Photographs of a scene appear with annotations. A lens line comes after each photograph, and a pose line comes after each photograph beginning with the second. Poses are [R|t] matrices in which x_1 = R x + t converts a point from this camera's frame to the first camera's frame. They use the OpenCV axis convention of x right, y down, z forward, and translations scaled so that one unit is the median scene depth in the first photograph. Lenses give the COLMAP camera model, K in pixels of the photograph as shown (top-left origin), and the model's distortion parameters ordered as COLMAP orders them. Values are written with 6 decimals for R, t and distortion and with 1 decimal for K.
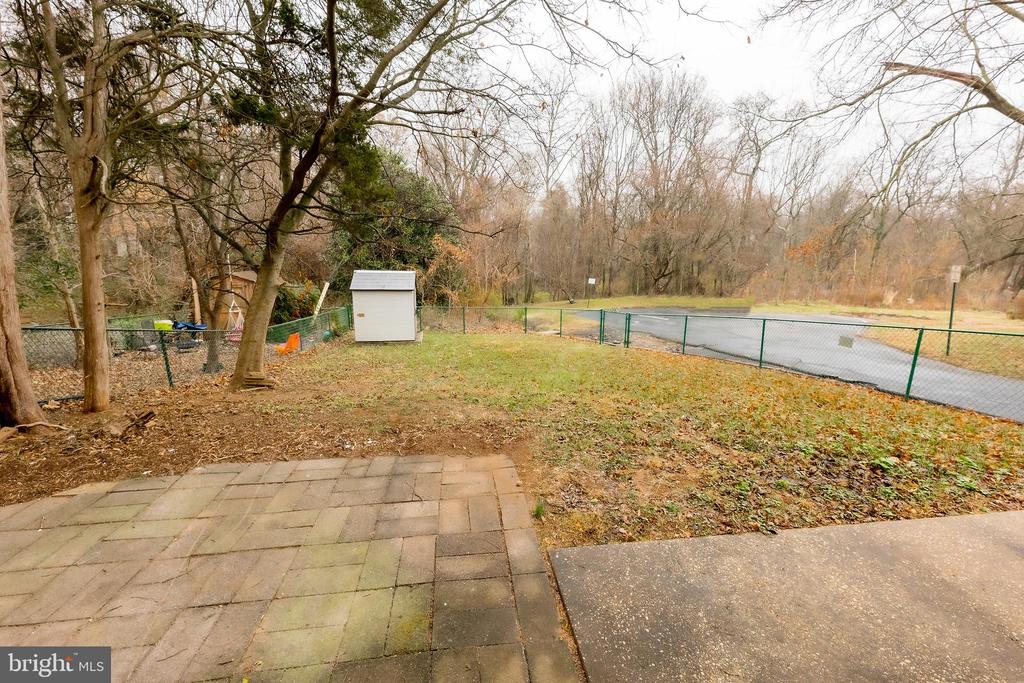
lens RADIAL K [[428.8, 0, 526.3], [0, 428.8, 320.9], [0, 0, 1]] dist [-0.000020, 0.000059]
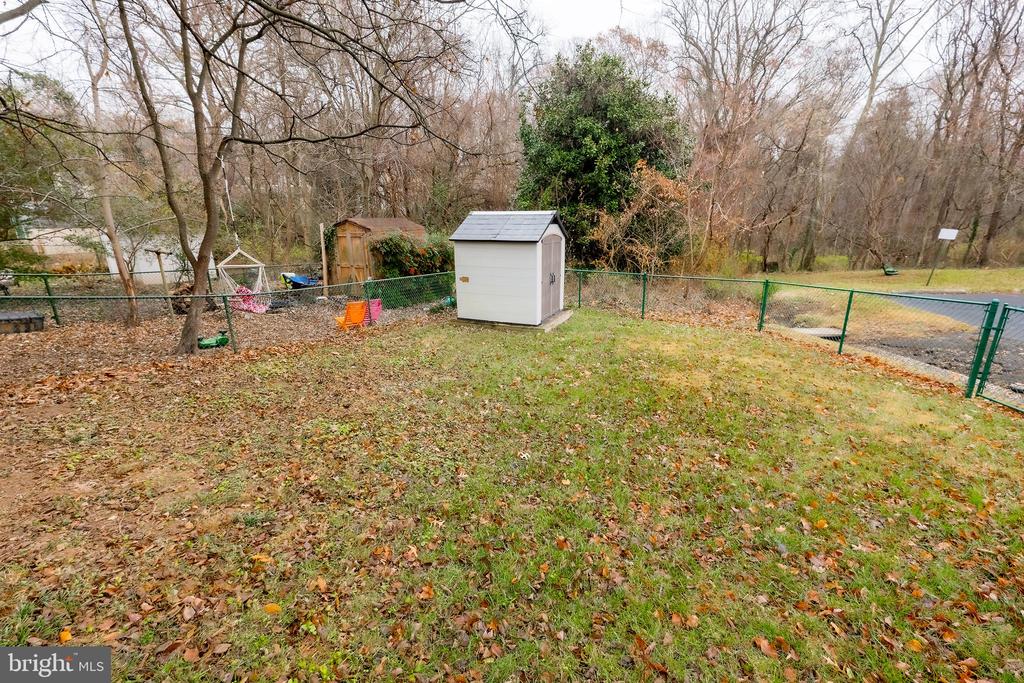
lens RADIAL K [[416.7, 0, 511.8], [0, 416.7, 338.4], [0, 0, 1]] dist [-0.000157, -0.000063]
pose [[0.810650, 0.132960, -0.570235, 0.033388], [-0.057096, 0.987186, 0.149011, -0.014579], [0.582741, -0.088237, 0.807854, 0.322424]]
